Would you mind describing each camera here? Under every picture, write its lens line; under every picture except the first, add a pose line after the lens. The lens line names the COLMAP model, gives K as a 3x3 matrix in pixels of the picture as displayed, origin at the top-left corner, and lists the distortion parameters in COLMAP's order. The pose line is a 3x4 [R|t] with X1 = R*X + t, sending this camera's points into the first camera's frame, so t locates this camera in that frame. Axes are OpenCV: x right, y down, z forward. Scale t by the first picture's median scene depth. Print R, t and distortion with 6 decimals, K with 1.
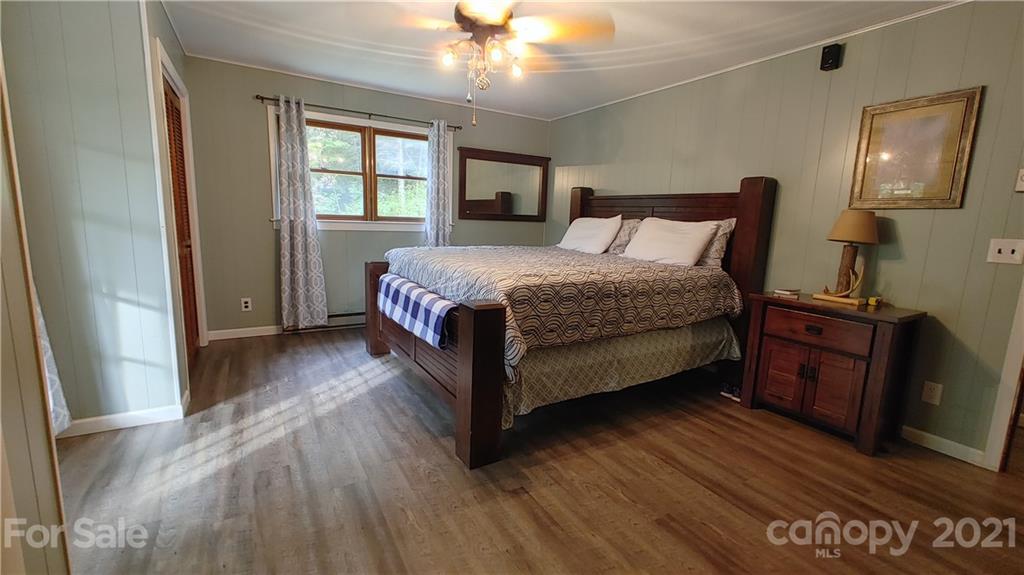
lens RADIAL K [[436.2, 0, 519.5], [0, 436.2, 287.0], [0, 0, 1]] dist [0.002766, 0.000203]
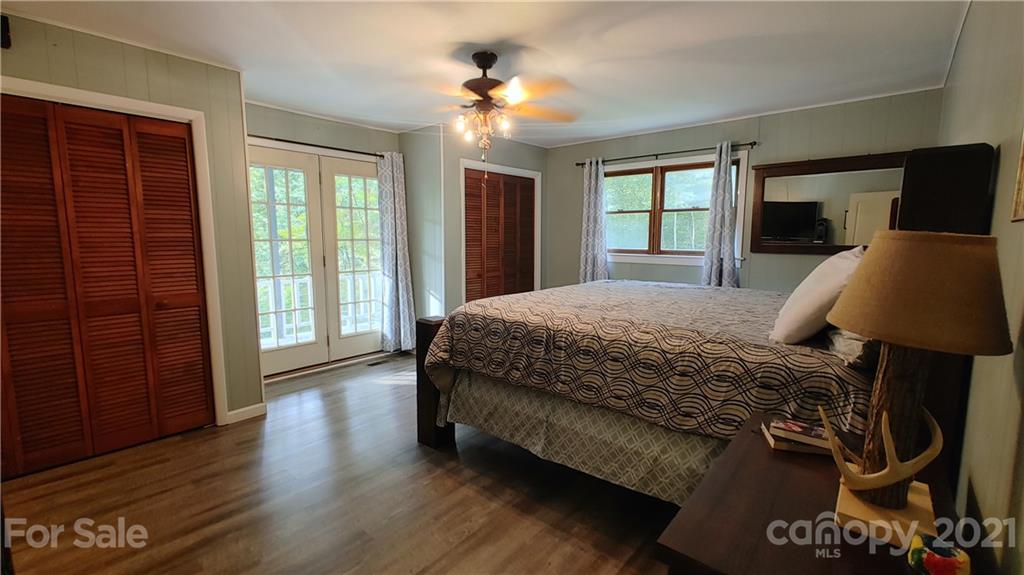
lens RADIAL K [[436.2, 0, 519.5], [0, 436.2, 287.0], [0, 0, 1]] dist [0.002766, 0.000203]
pose [[0.320181, 0.074756, -0.944402, 0.623499], [-0.141339, 0.989494, 0.030407, -0.068300], [0.936754, 0.123745, 0.327384, 0.410580]]
